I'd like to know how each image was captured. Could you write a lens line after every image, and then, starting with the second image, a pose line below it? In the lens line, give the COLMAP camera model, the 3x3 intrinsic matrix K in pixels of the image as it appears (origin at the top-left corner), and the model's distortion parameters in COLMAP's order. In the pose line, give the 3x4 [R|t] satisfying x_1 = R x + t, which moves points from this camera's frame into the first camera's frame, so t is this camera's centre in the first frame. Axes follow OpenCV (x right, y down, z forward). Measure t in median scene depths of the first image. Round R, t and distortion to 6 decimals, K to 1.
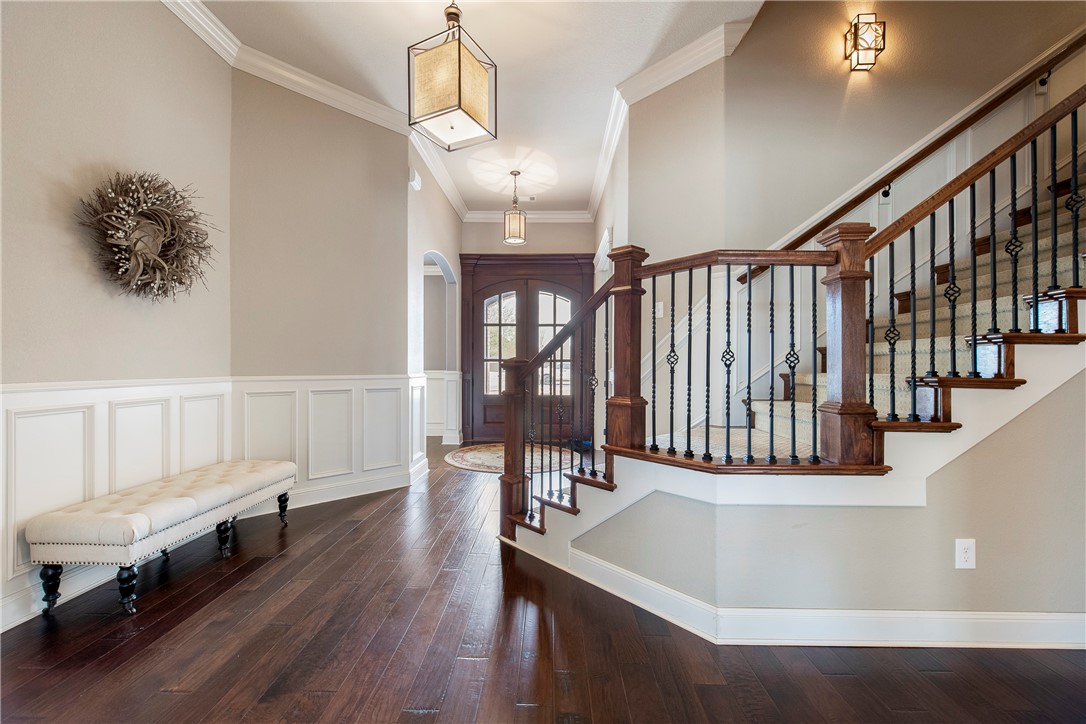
lens RADIAL K [[441.3, 0, 545.4], [0, 441.3, 360.2], [0, 0, 1]] dist [0.057607, 0.000370]
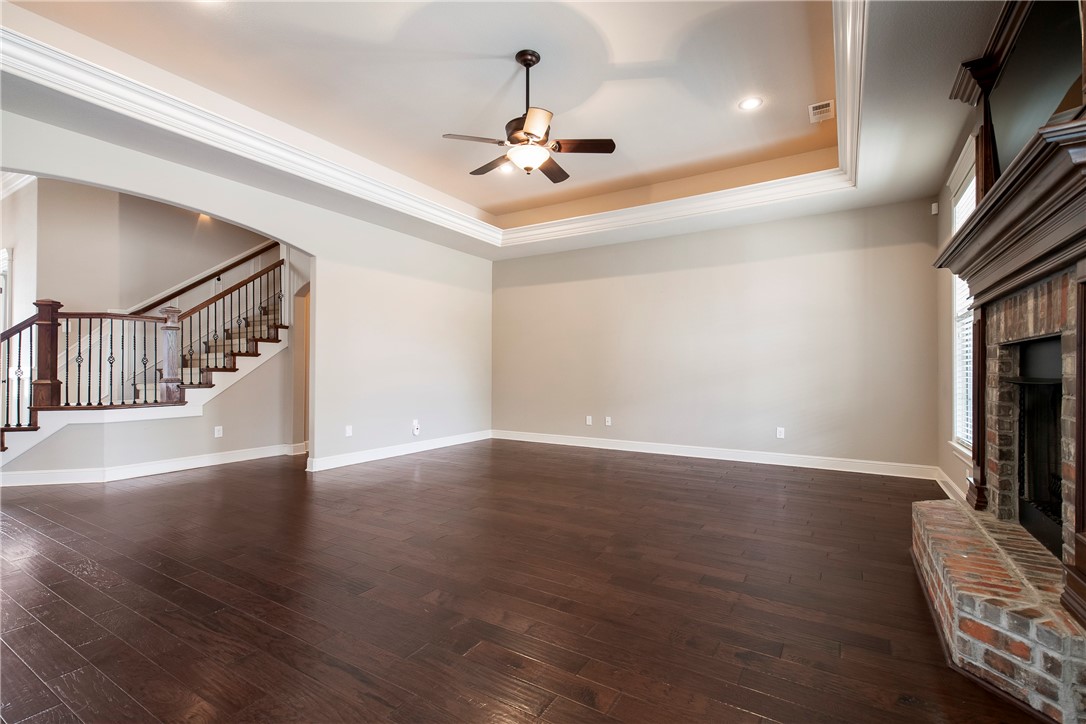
lens RADIAL K [[490.9, 0, 547.0], [0, 490.9, 366.5], [0, 0, 1]] dist [0.001982, 0.000218]
pose [[0.509081, 0.002221, 0.860716, -0.570217], [-0.001581, 0.999997, -0.001646, 0.027580], [-0.860717, -0.000523, 0.509083, -2.017777]]
